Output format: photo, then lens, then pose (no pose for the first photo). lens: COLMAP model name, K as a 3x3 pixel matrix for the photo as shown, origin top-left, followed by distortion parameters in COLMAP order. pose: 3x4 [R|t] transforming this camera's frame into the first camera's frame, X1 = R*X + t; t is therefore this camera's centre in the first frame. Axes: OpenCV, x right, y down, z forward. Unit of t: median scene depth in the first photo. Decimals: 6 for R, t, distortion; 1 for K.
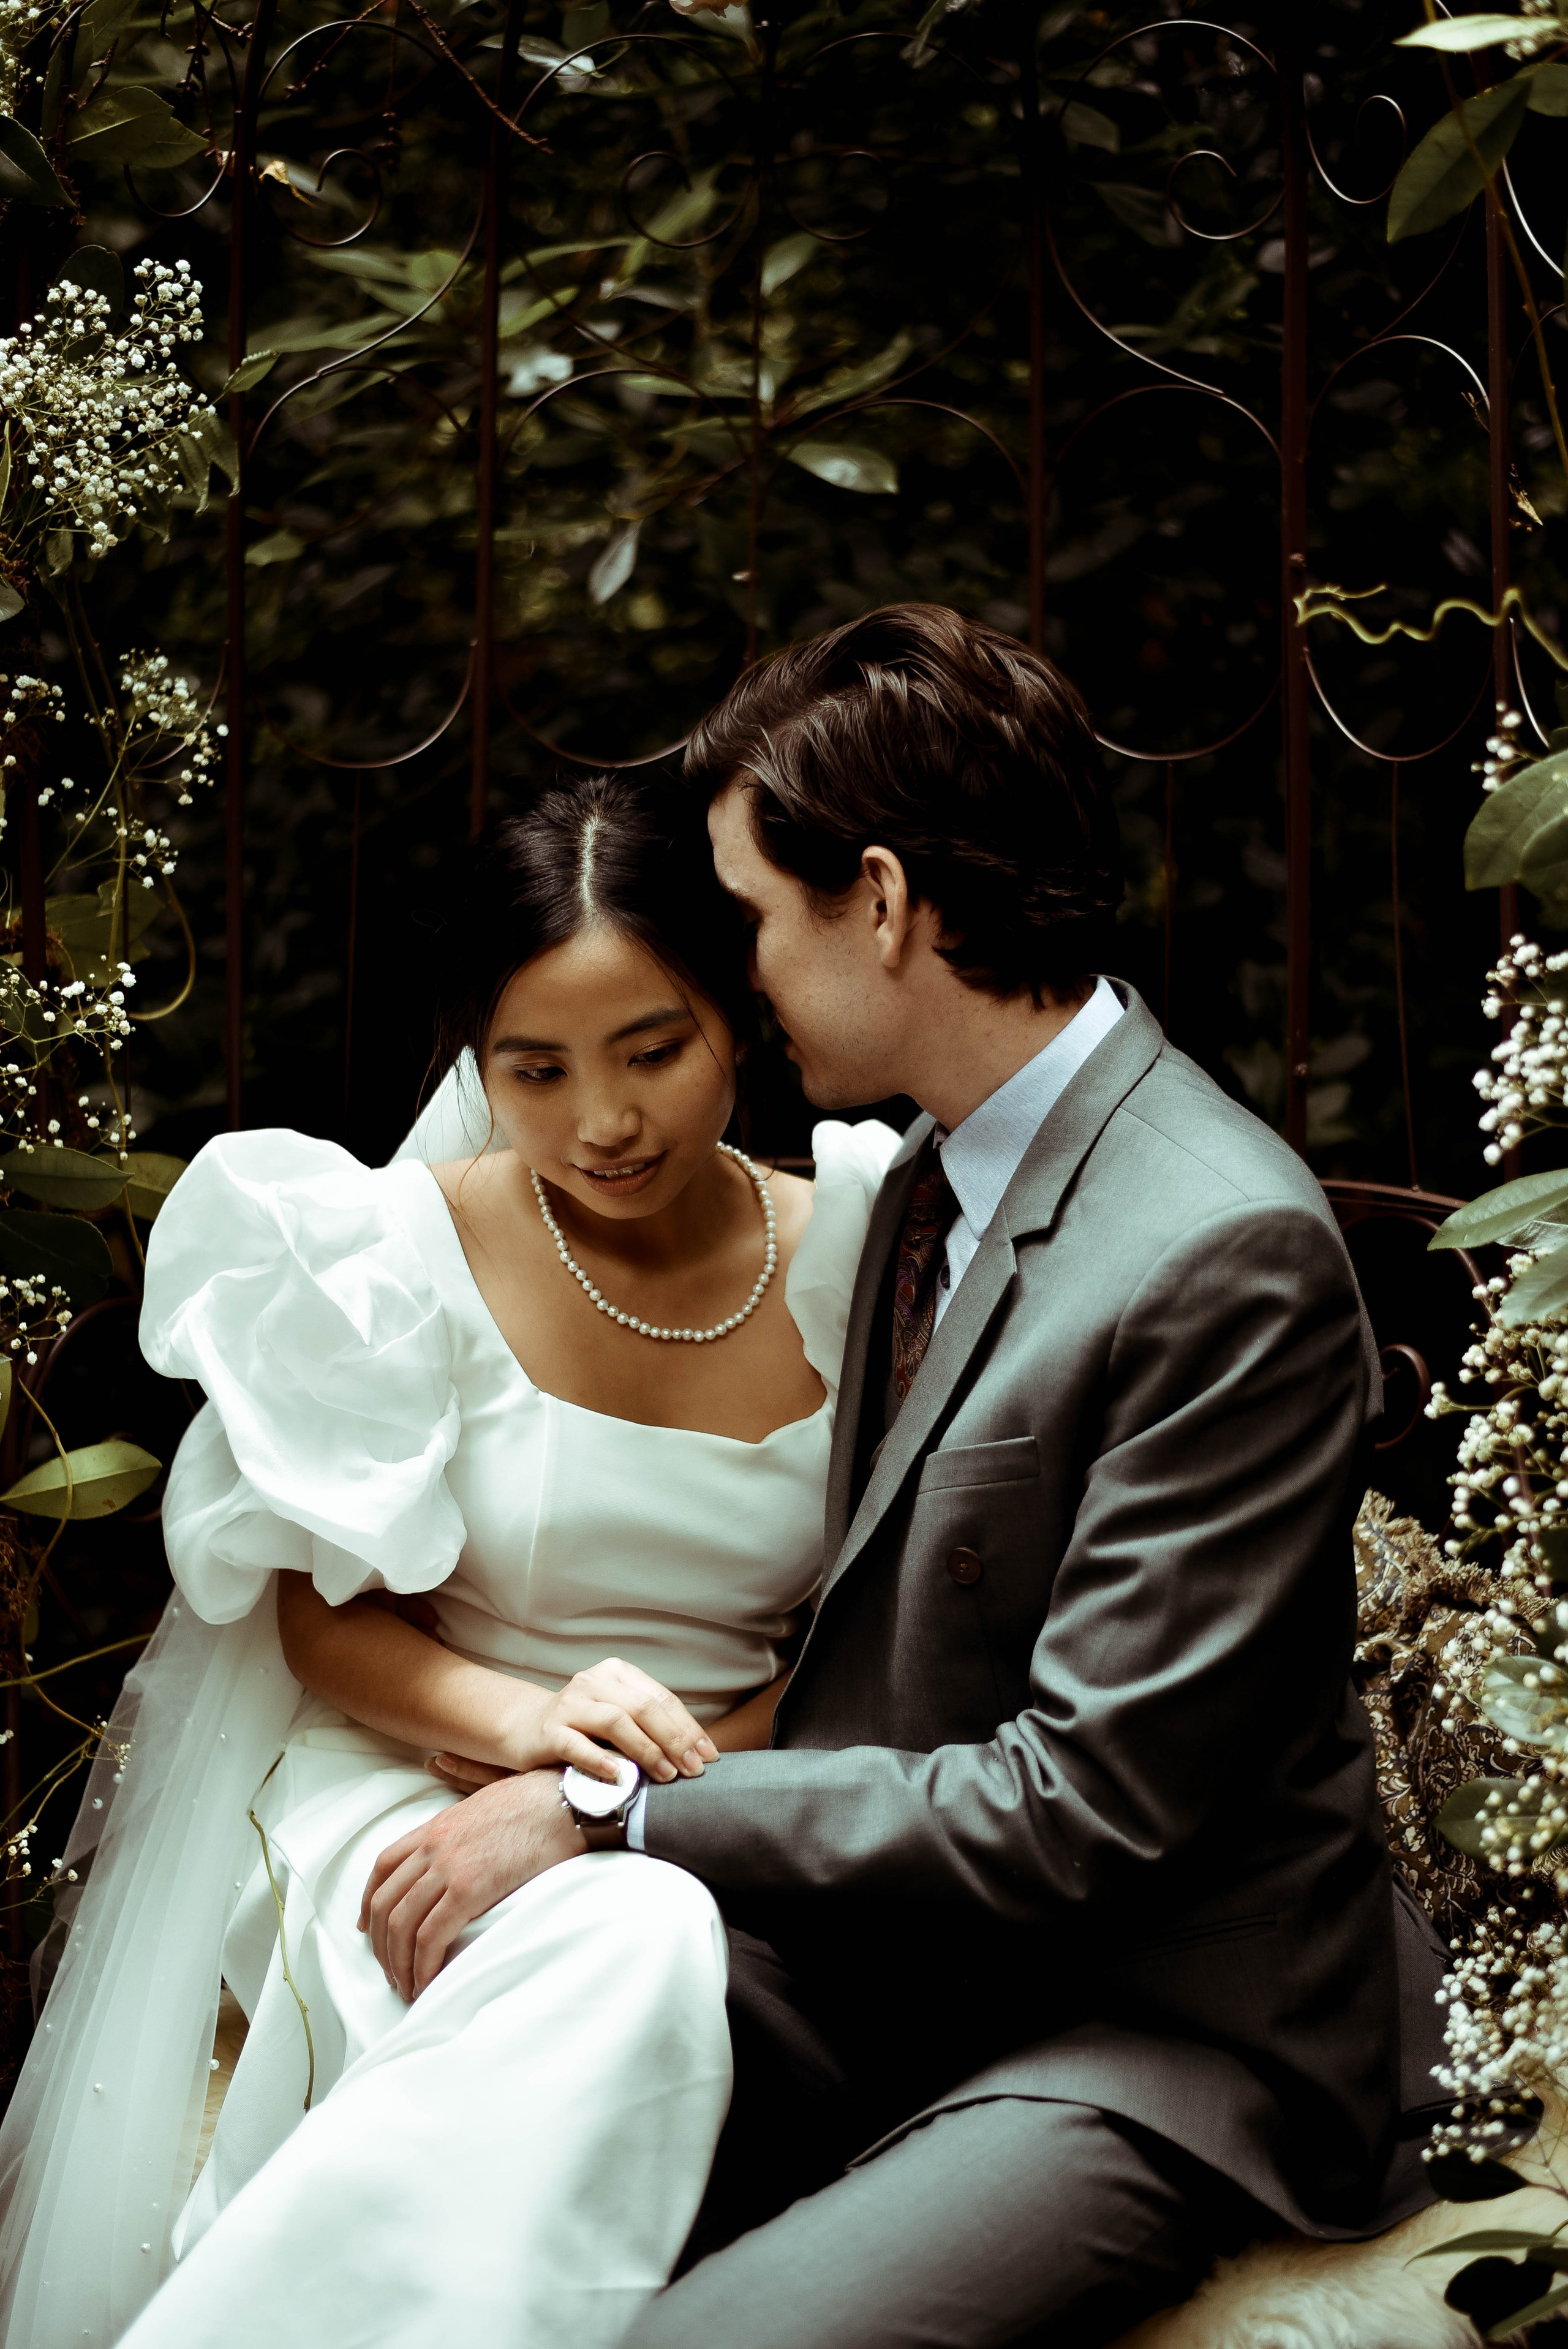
lens RADIAL K [[3454.2, 0, 787.1], [0, 3454.2, 1188.8], [0, 0, 1]] dist [-0.011254, 0.011914]
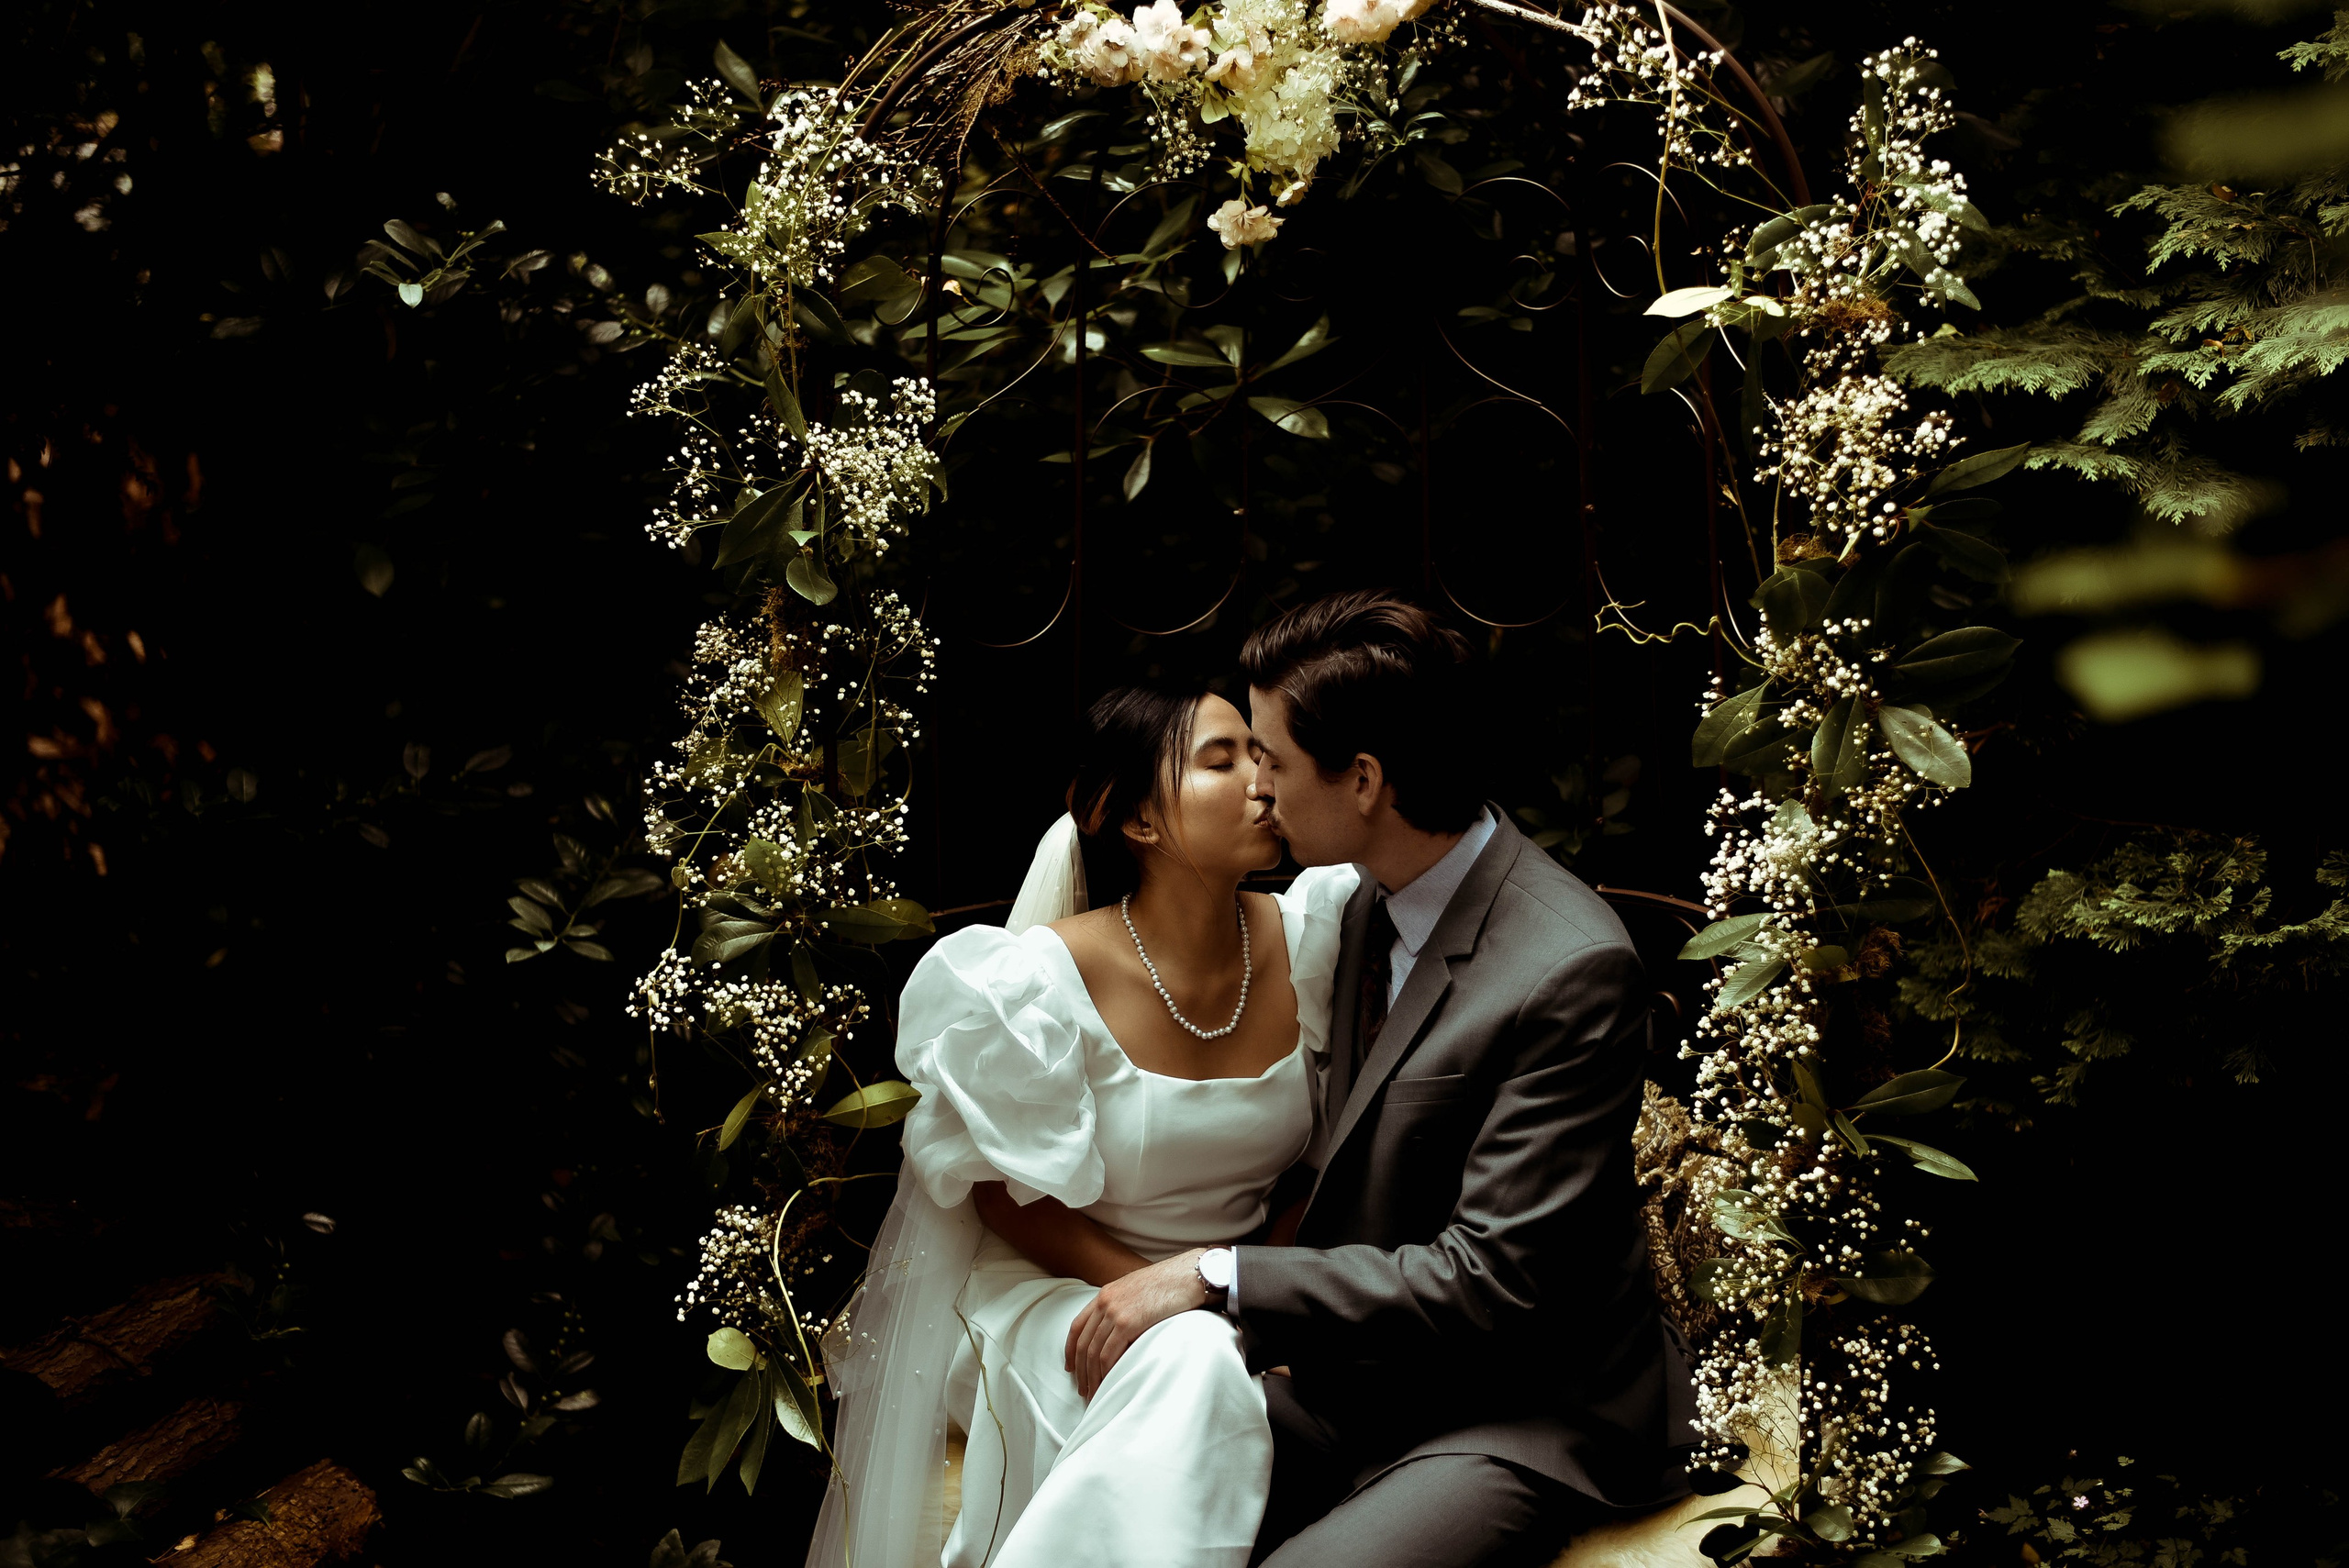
lens RADIAL K [[3405.2, 0, 1174.5], [0, 3405.2, 784.0], [0, 0, 1]] dist [-0.008842, 0.032116]
pose [[0.999108, -0.028460, 0.031211, -0.124407], [0.027305, 0.998948, 0.036834, -0.145891], [-0.032226, -0.035949, 0.998834, -0.735520]]
